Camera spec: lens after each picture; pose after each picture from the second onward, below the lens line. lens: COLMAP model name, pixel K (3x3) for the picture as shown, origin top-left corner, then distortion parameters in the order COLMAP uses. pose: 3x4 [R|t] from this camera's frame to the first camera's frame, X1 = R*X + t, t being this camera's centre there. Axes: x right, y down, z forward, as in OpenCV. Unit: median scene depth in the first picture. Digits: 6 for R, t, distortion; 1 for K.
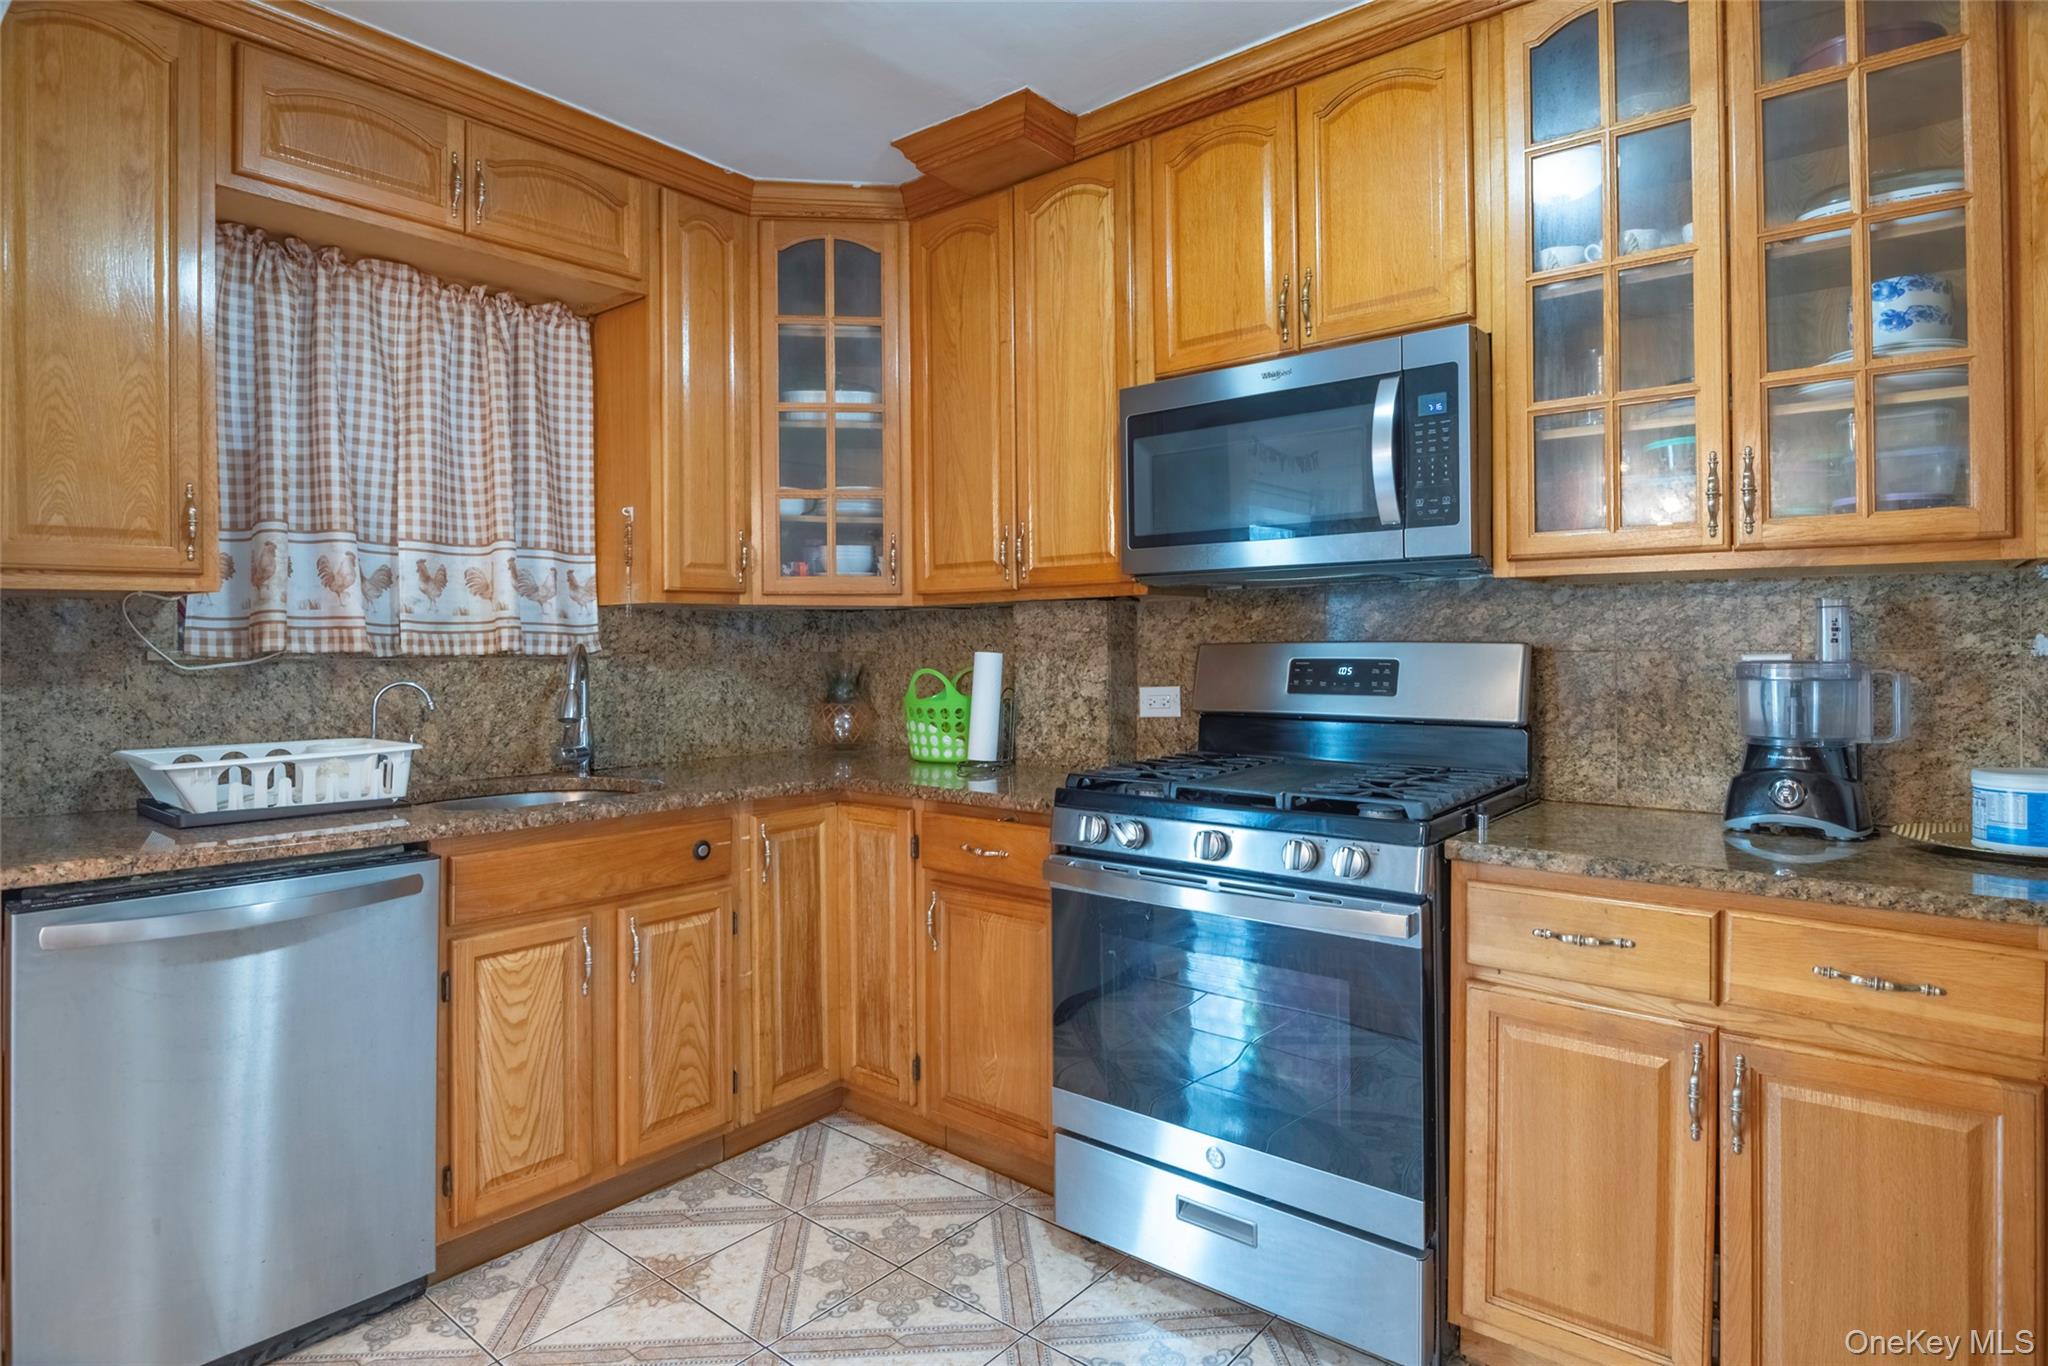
lens RADIAL K [[1073.7, 0, 1026.2], [0, 1073.7, 650.5], [0, 0, 1]] dist [-0.000866, -0.019865]
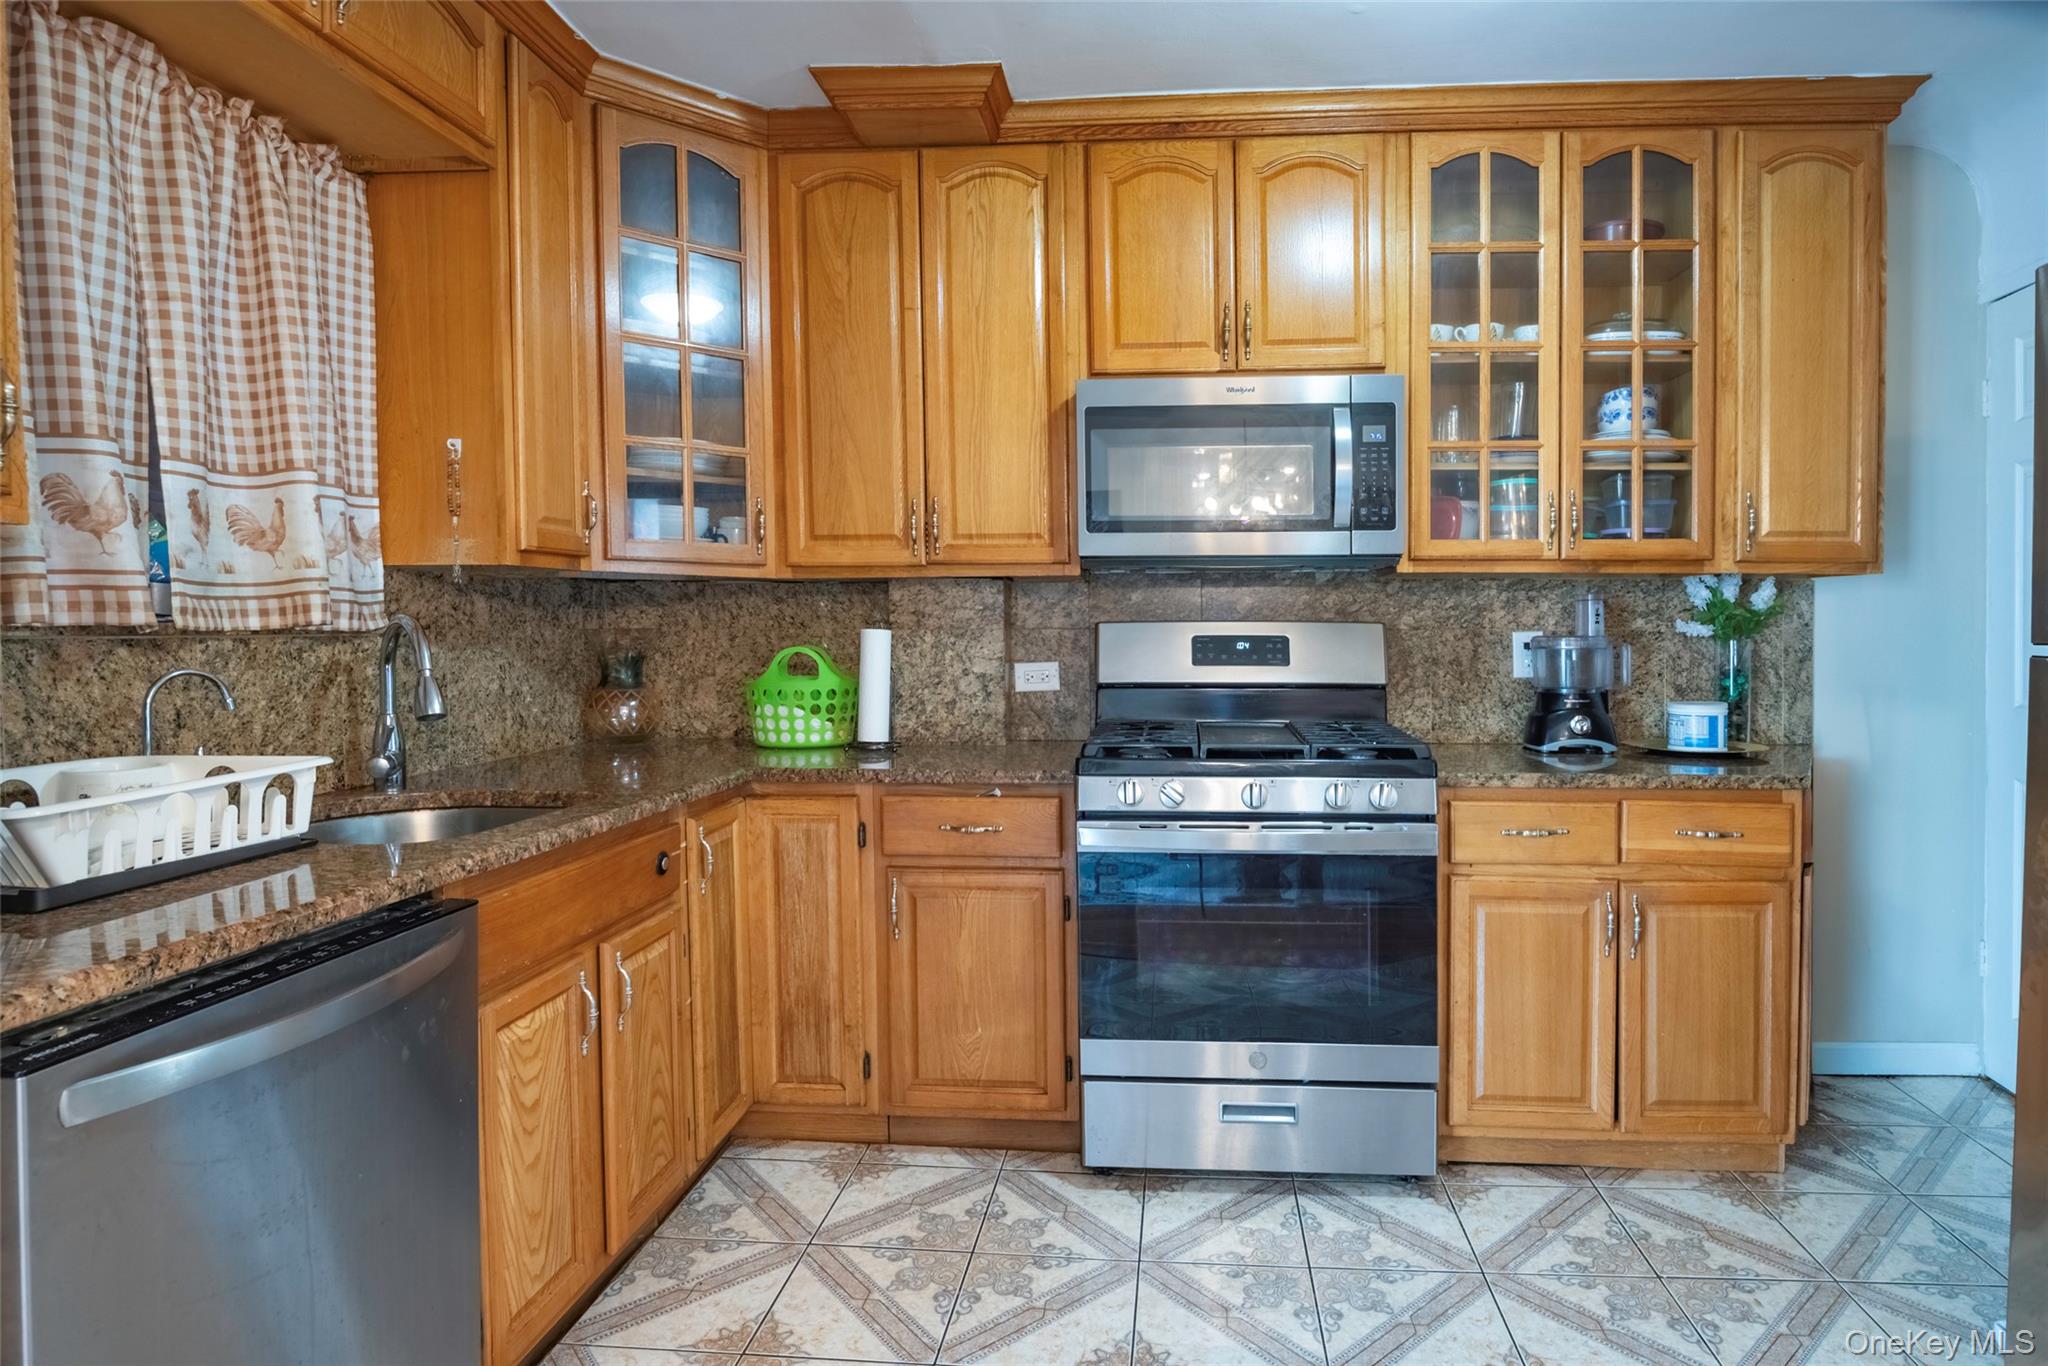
lens RADIAL K [[1089.5, 0, 1031.0], [0, 1089.5, 661.1], [0, 0, 1]] dist [-0.003417, -0.010924]
pose [[0.818775, -0.013281, 0.573960, -0.520972], [-0.002196, 0.999653, 0.026263, 0.004484], [-0.574110, -0.022764, 0.818462, 0.131313]]
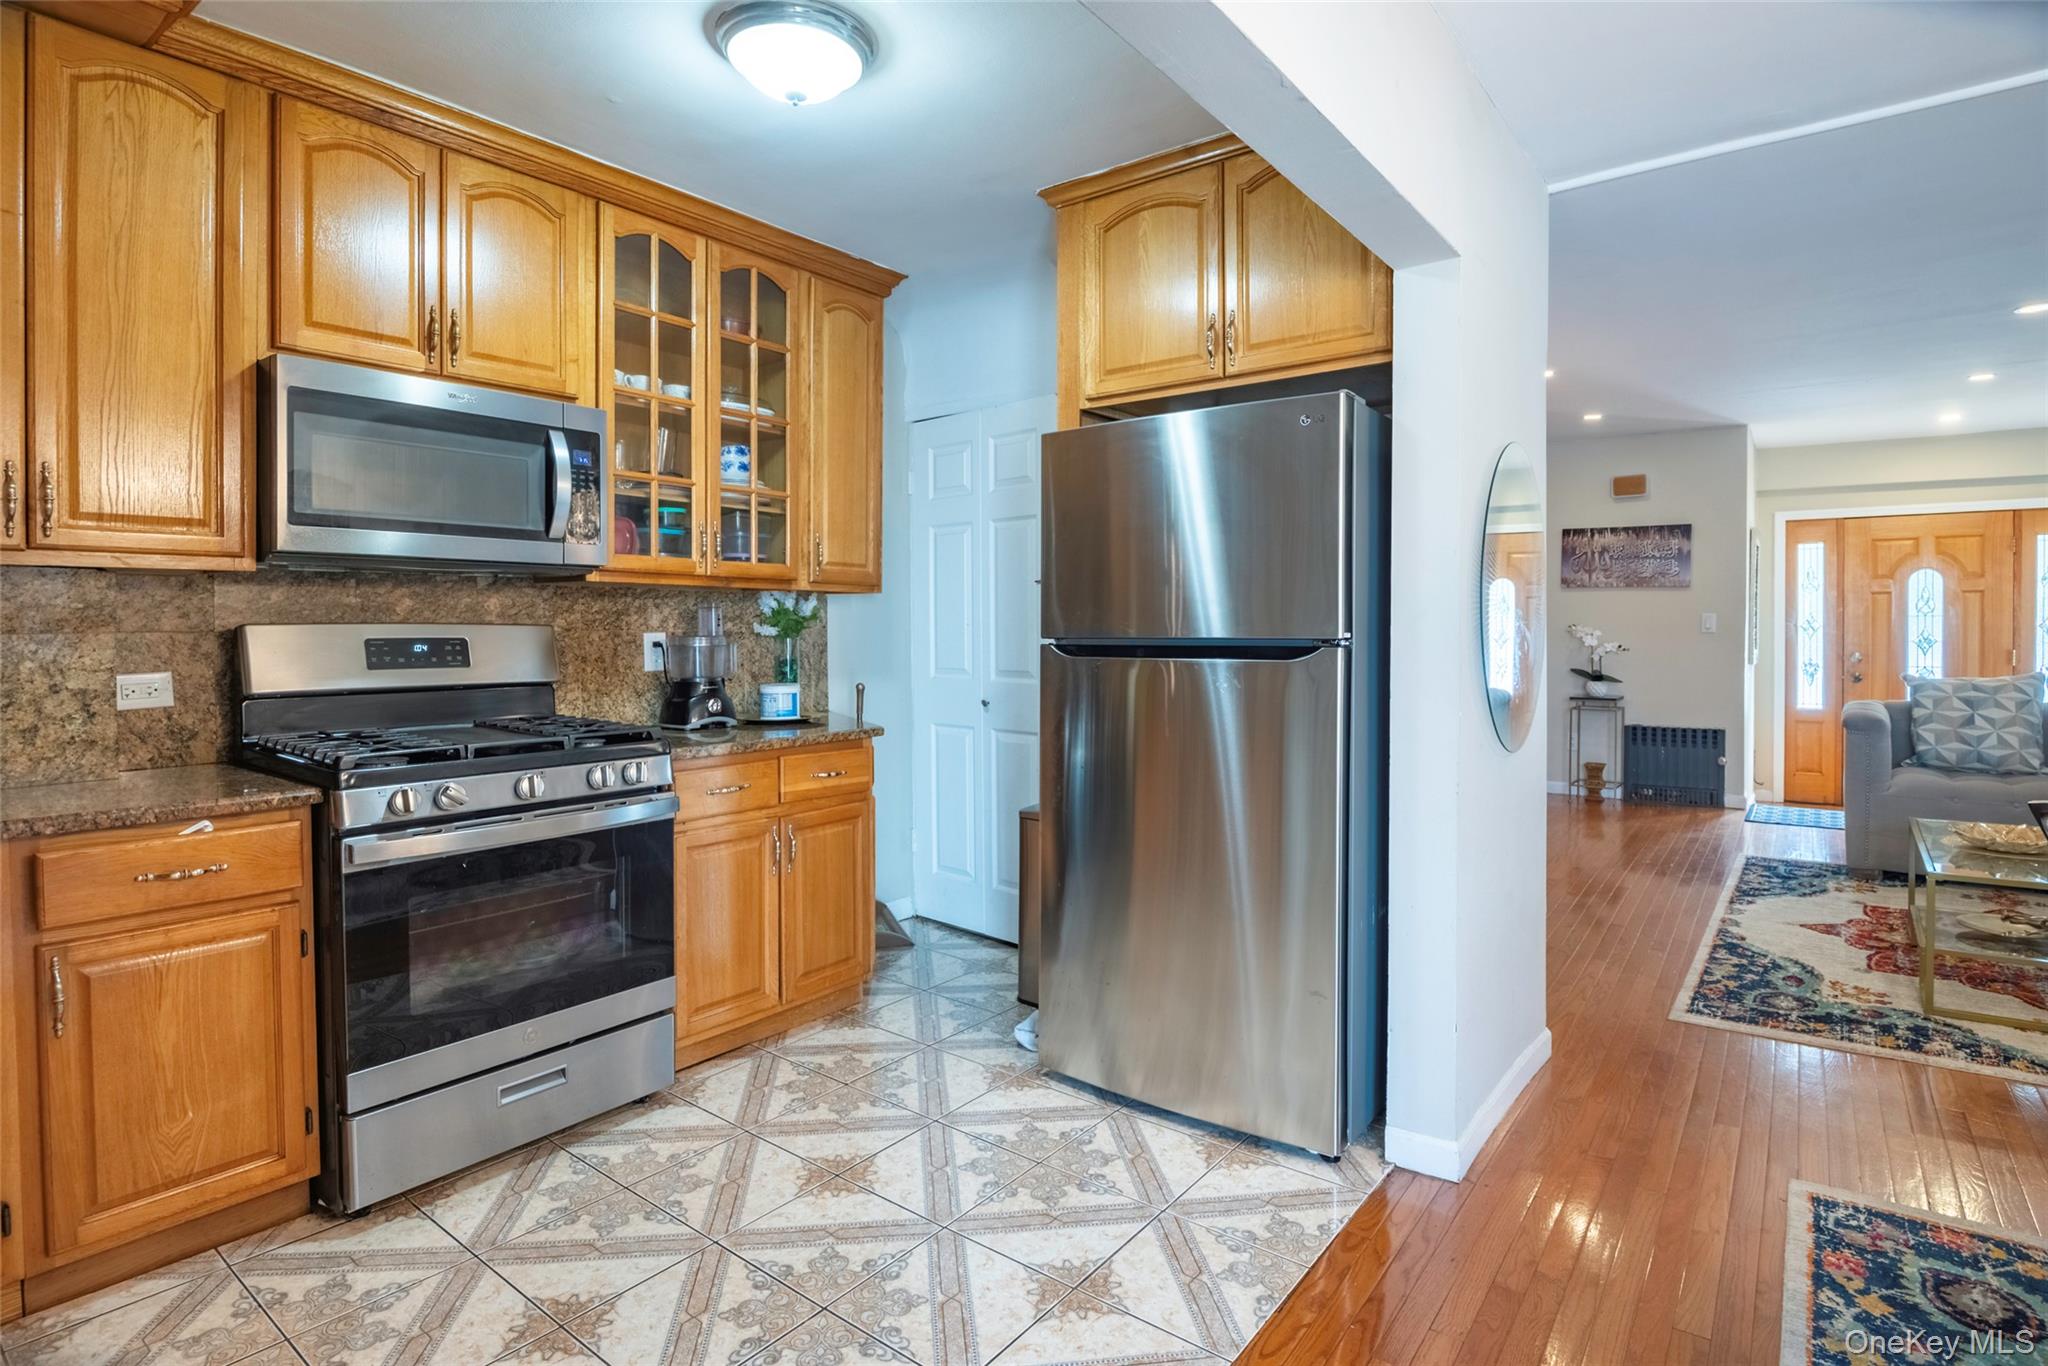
lens RADIAL K [[1063.4, 0, 1023.3], [0, 1063.4, 646.2], [0, 0, 1]] dist [-0.008614, -0.011466]
pose [[-0.031268, -0.013618, 0.999418, -0.780288], [0.004031, 0.999897, 0.013751, 0.003204], [-0.999503, 0.004459, -0.031210, 0.334542]]
